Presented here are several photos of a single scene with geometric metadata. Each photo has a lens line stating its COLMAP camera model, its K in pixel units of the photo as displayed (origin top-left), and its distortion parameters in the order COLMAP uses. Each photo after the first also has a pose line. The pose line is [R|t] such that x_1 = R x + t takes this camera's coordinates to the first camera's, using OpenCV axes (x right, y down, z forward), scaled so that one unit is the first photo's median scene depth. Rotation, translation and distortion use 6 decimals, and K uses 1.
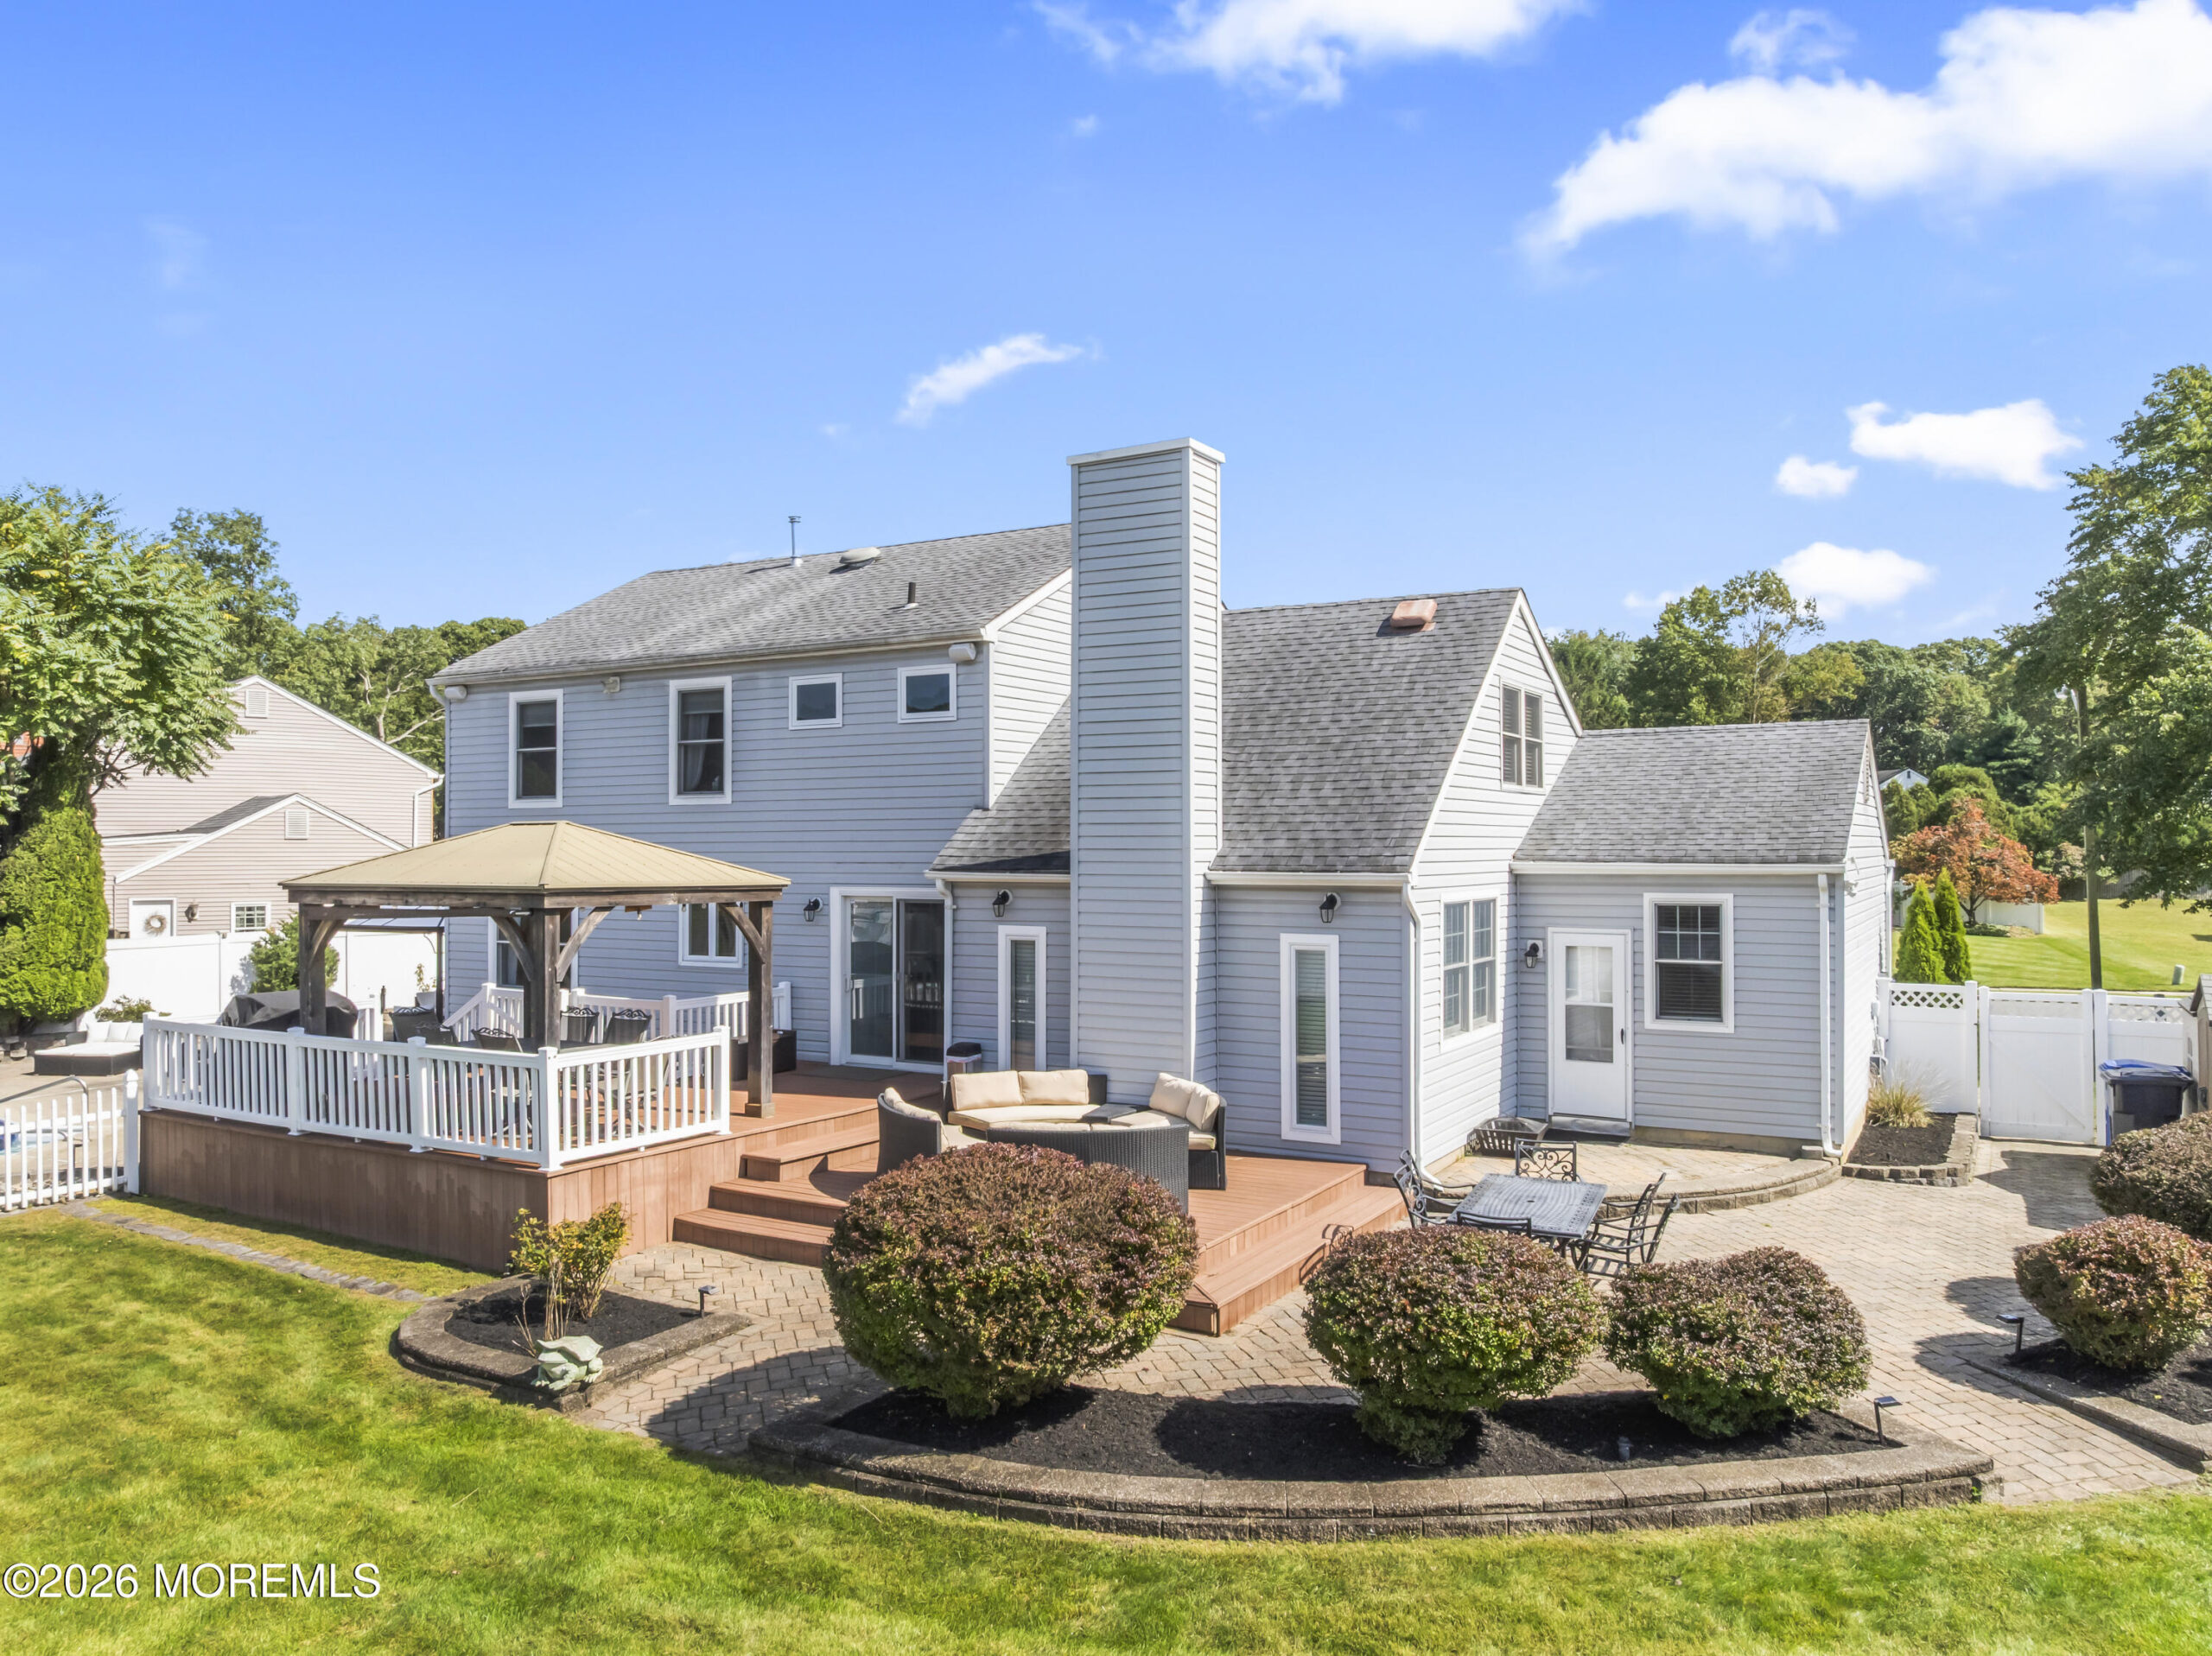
lens RADIAL K [[1572.4, 0, 1174.4], [0, 1572.4, 818.8], [0, 0, 1]] dist [-0.054515, 0.019948]
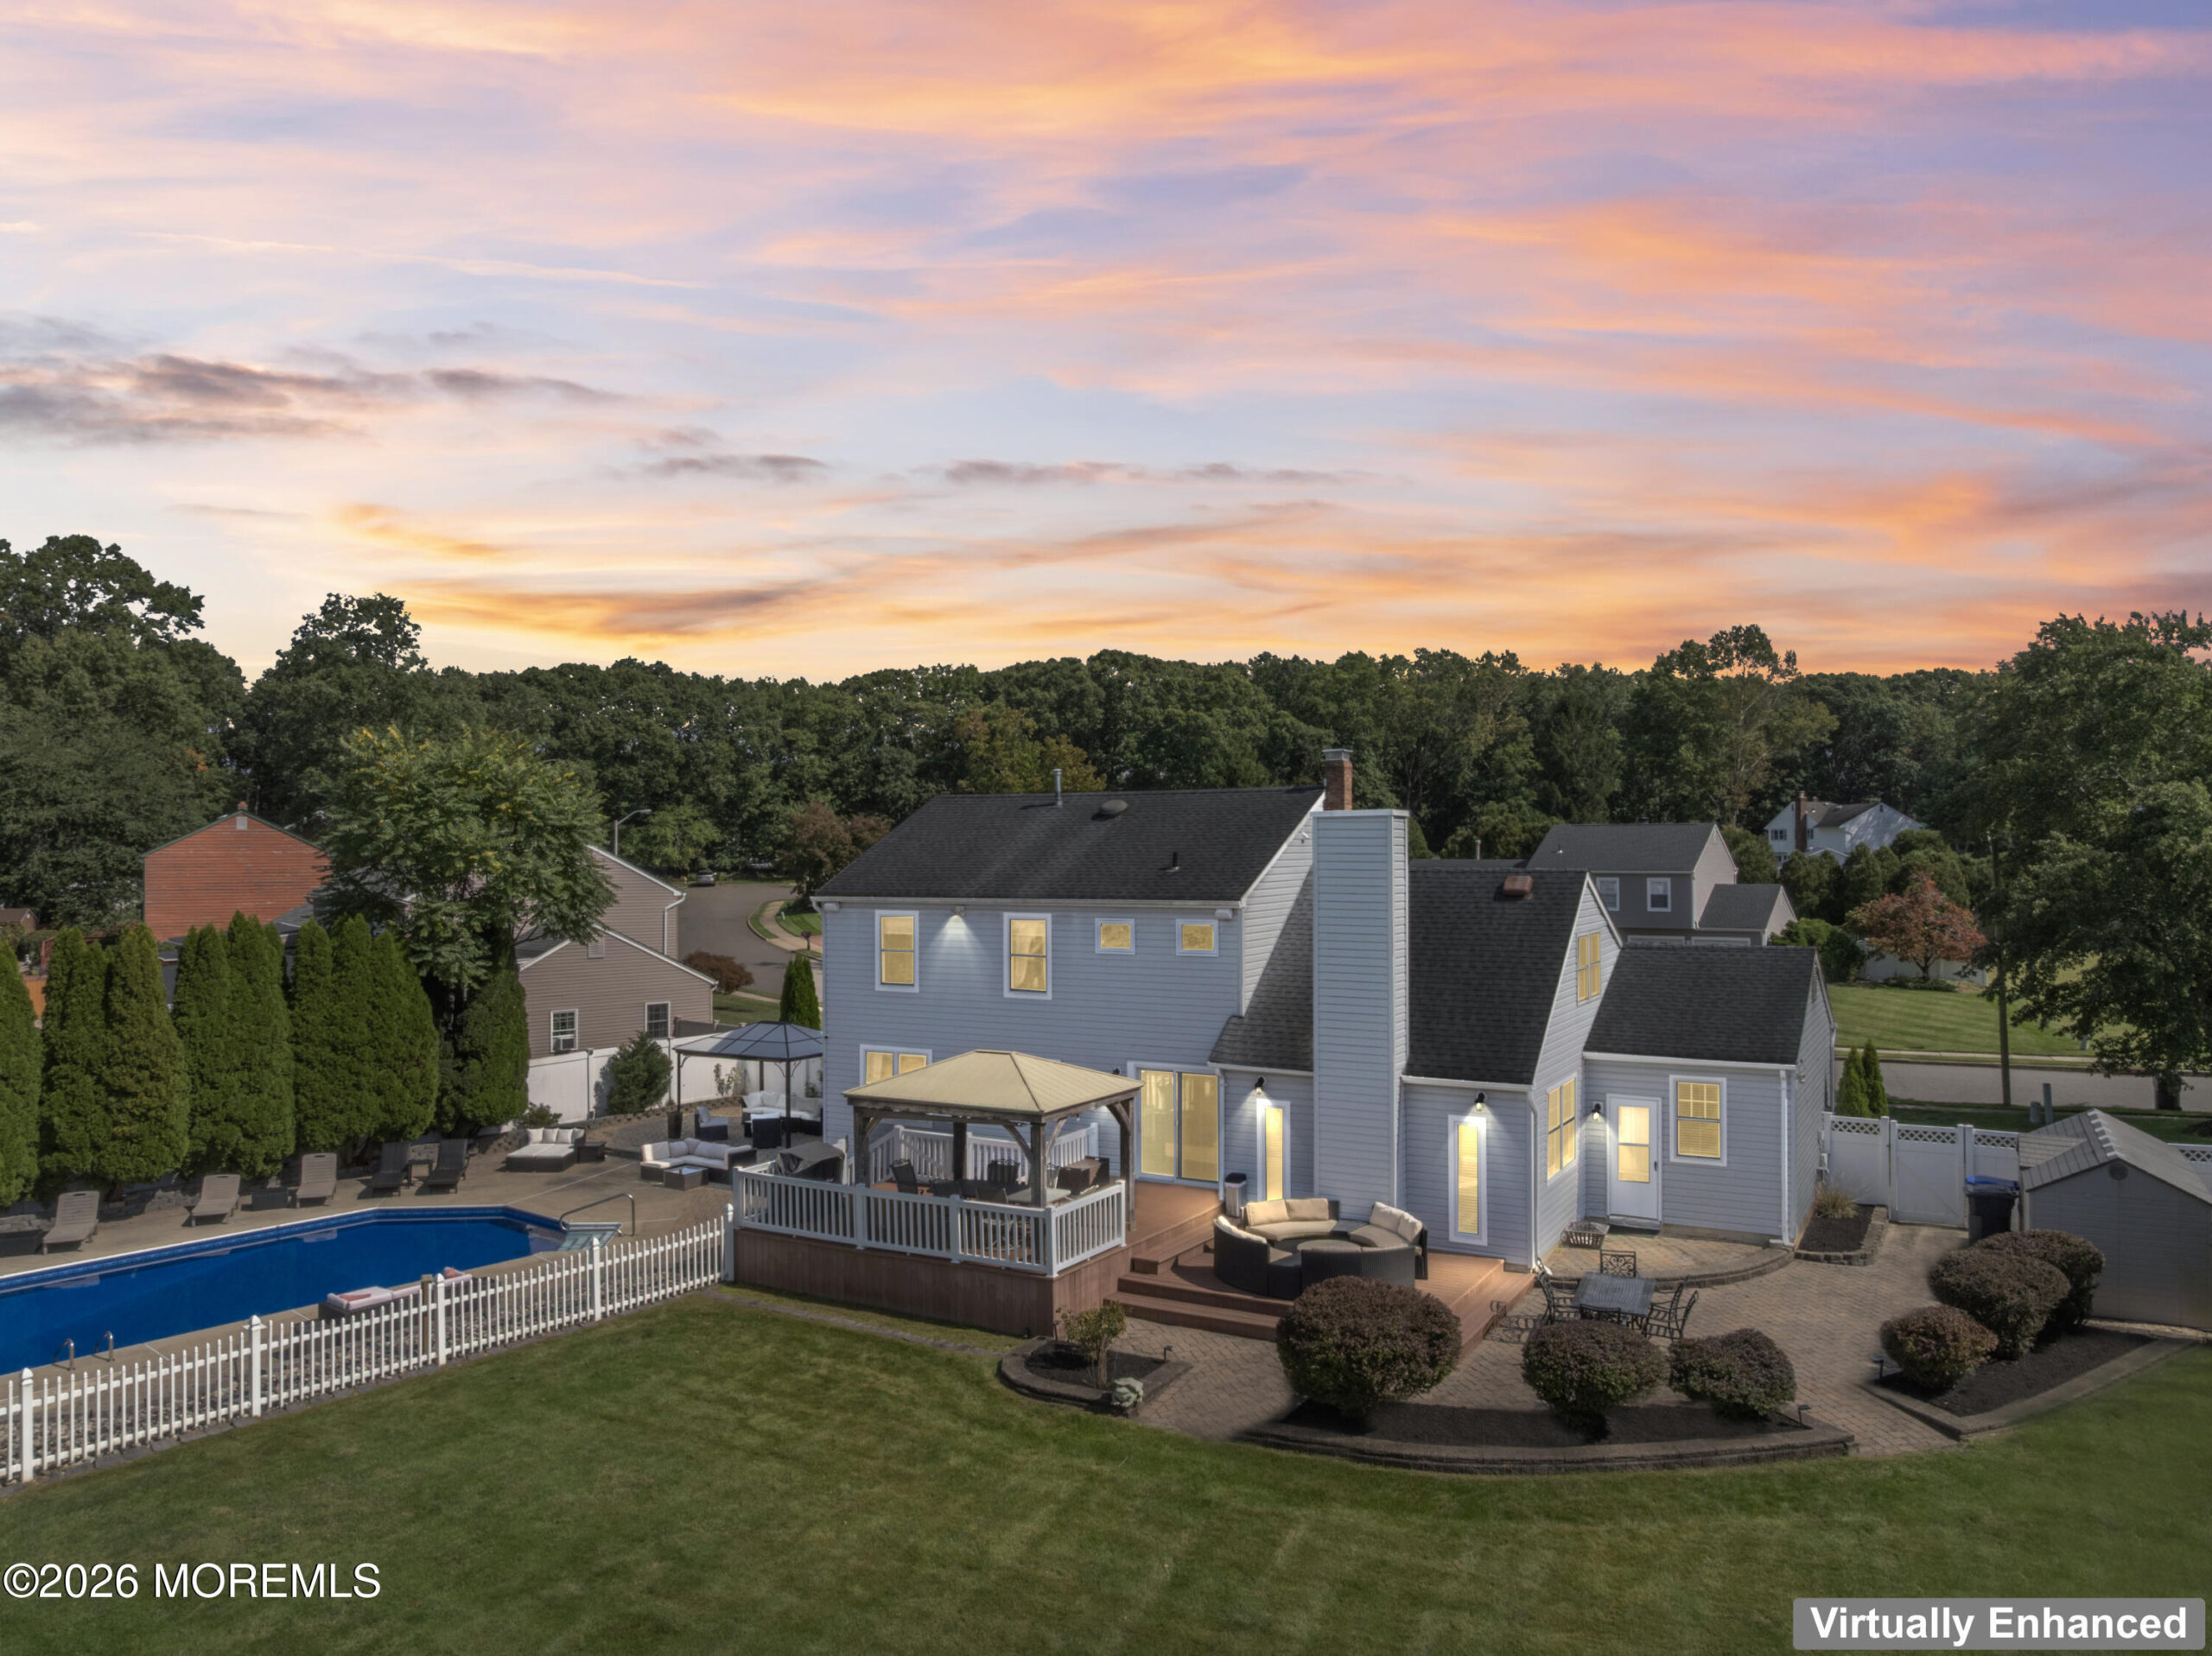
lens RADIAL K [[1572.4, 0, 1162.7], [0, 1572.4, 806.4], [0, 0, 1]] dist [-0.054515, 0.019948]
pose [[0.999993, -0.003142, 0.002201, -0.233415], [0.003134, 0.999989, 0.003521, -0.255868], [-0.002212, -0.003514, 0.999991, -0.624269]]
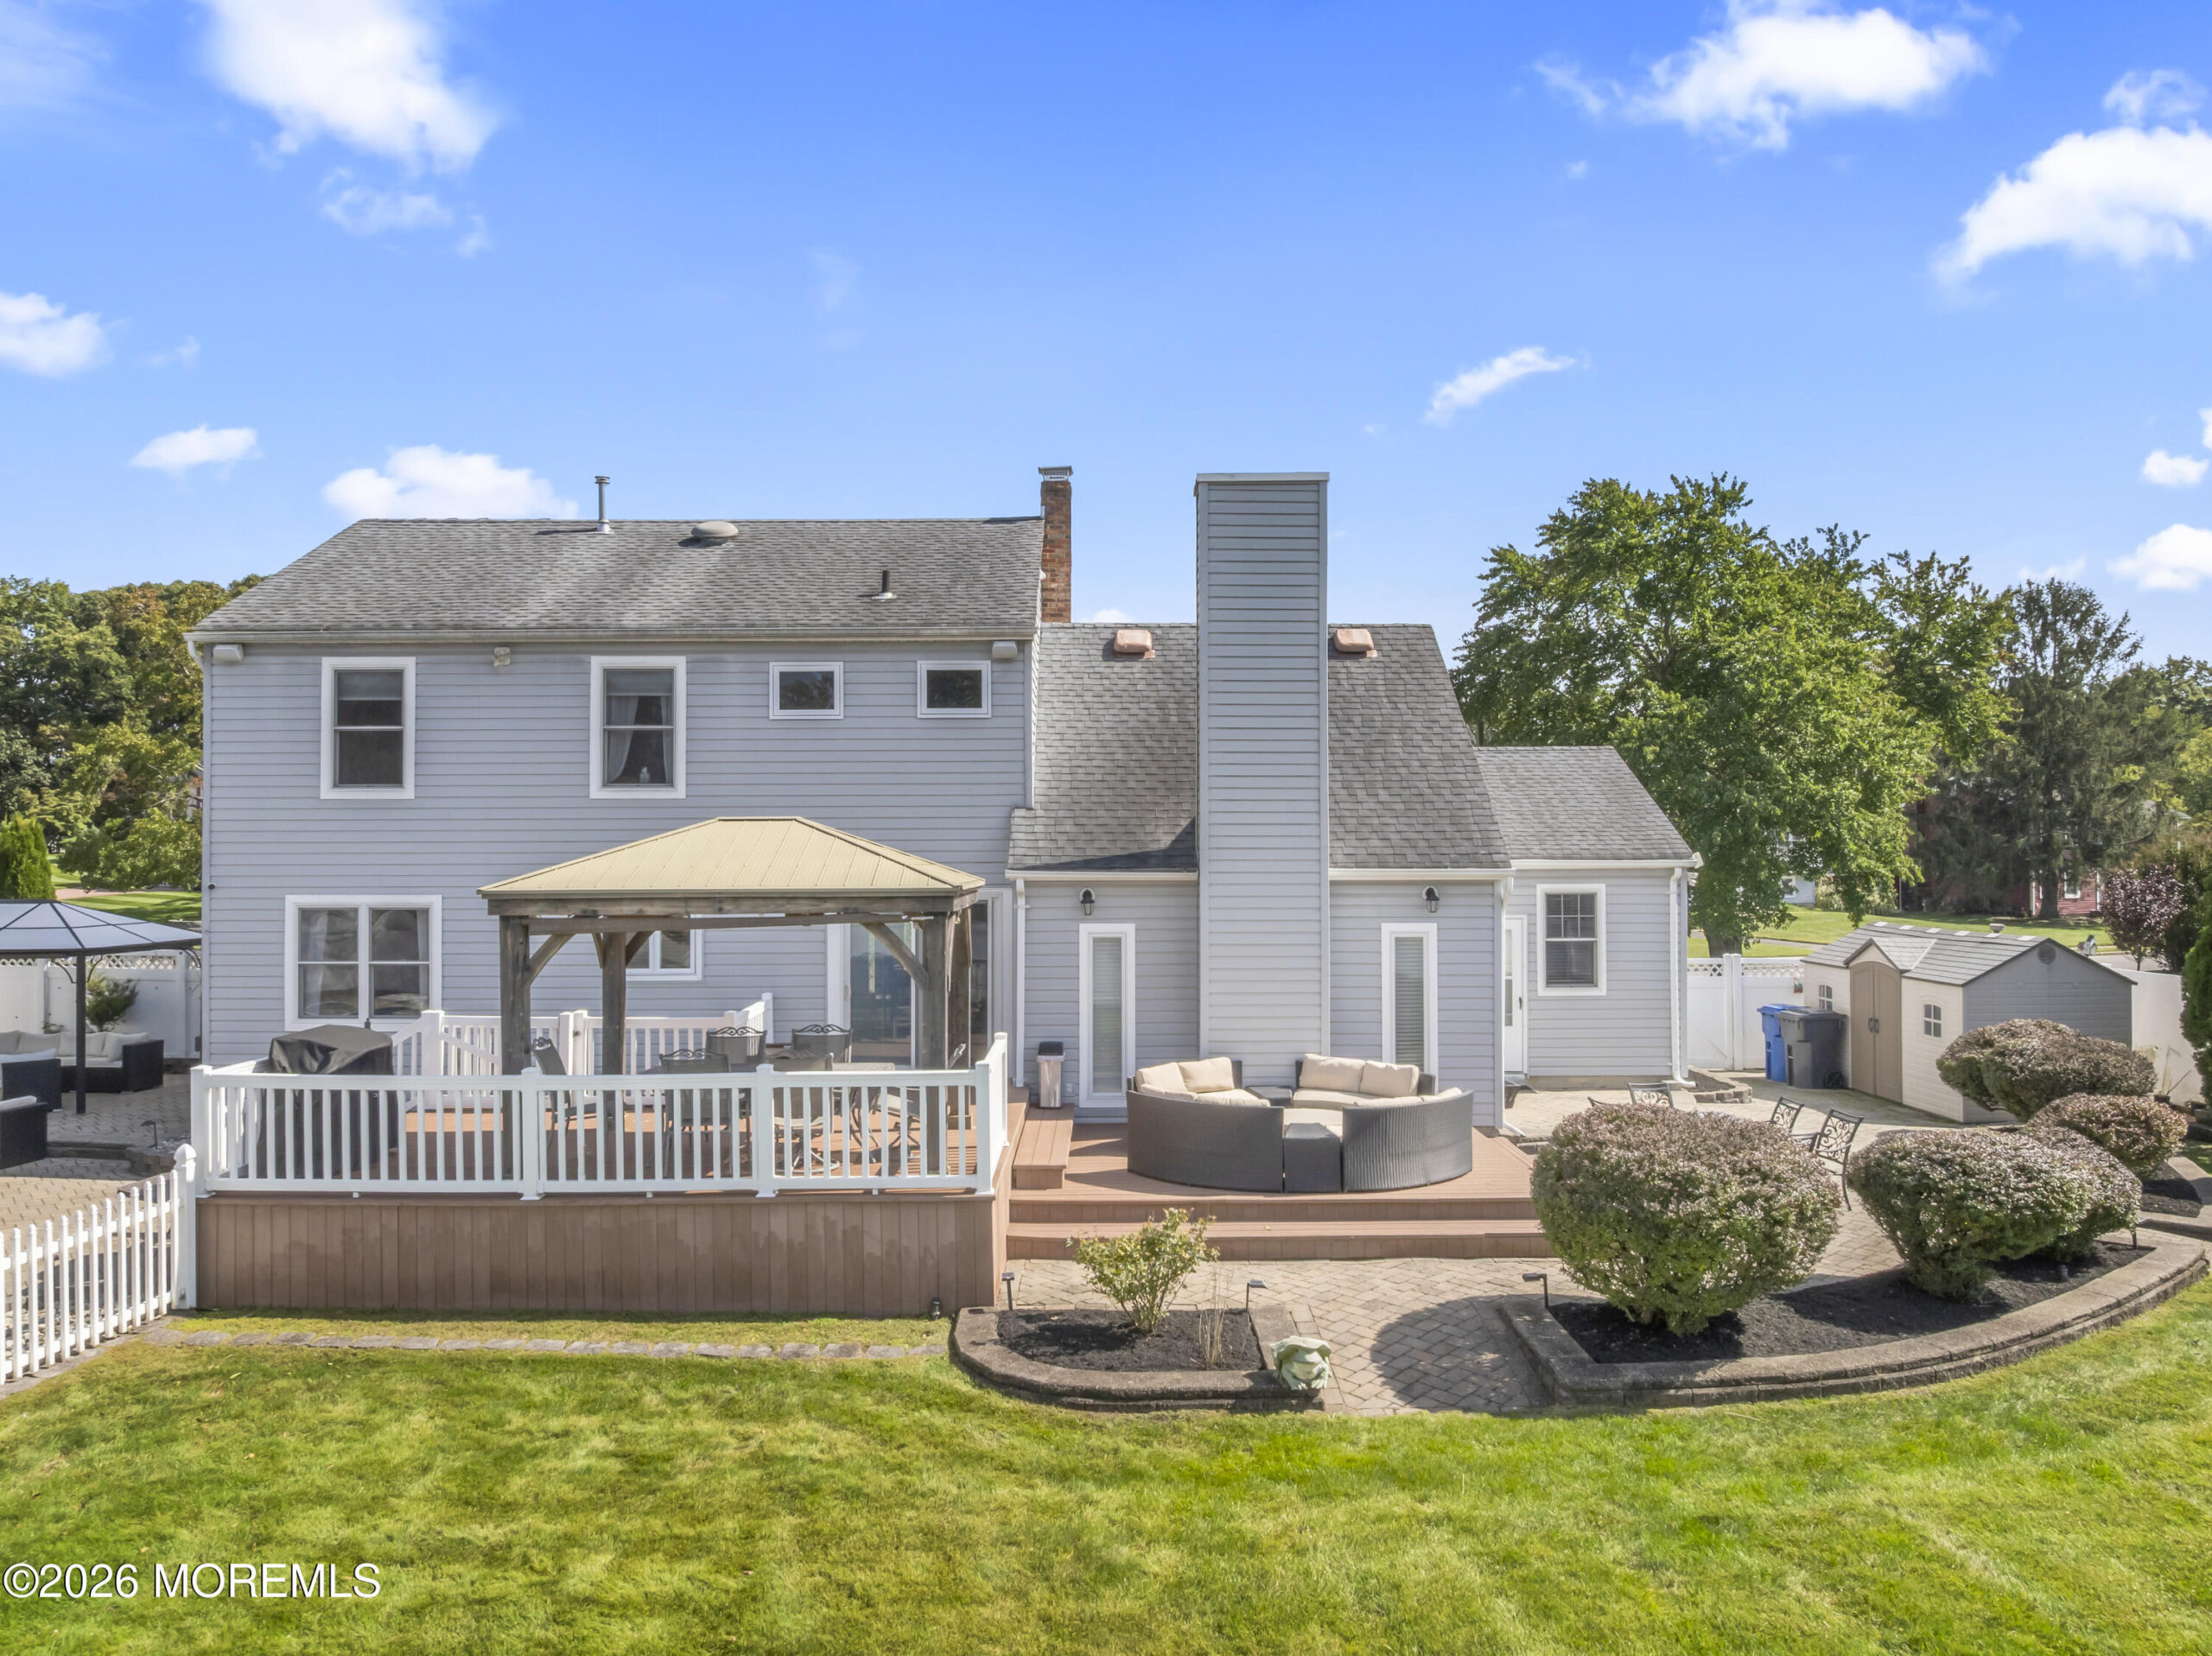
lens RADIAL K [[1572.4, 0, 1105.5], [0, 1572.4, 807.5], [0, 0, 1]] dist [-0.054515, 0.019948]
pose [[0.867414, 0.012554, 0.497429, -0.673162], [-0.008703, 0.999912, -0.010061, 0.003488], [-0.497511, 0.004398, 0.867446, 0.128635]]
